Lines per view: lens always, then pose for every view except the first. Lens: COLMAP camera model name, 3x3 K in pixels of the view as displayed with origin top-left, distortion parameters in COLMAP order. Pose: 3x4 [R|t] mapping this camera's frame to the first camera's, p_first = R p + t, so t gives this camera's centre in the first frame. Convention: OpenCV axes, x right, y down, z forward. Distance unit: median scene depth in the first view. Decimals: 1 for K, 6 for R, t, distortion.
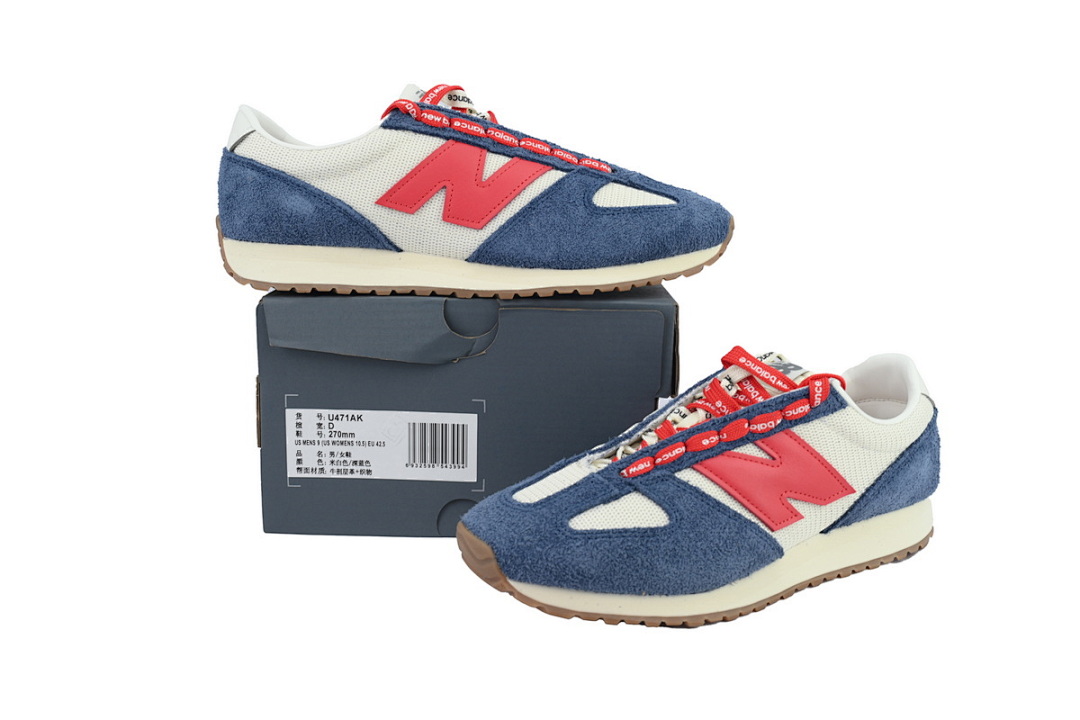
lens RADIAL K [[1014.2, 0, 540.0], [0, 1014.2, 360.0], [0, 0, 1]] dist [0.004020, -0.004831]
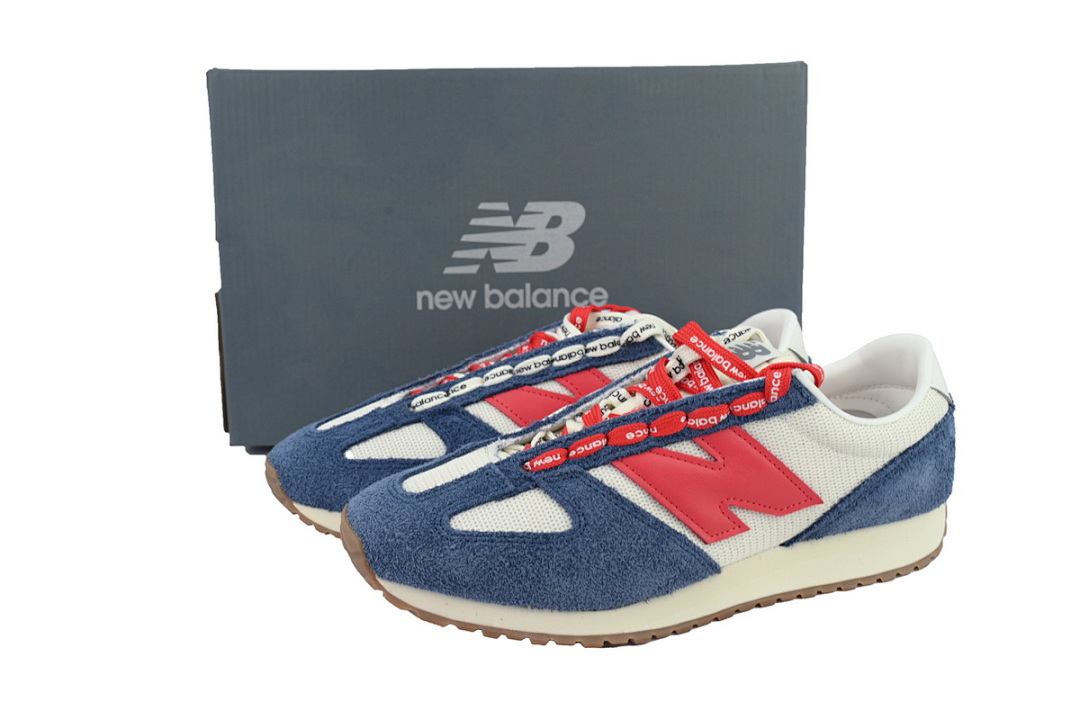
lens RADIAL K [[1014.2, 0, 540.0], [0, 1014.2, 360.0], [0, 0, 1]] dist [0.004020, -0.004831]
pose [[0.982579, 0.062220, -0.175118, 0.232991], [-0.045697, 0.994248, 0.096860, -0.062111], [0.180138, -0.087170, 0.979771, 0.150954]]
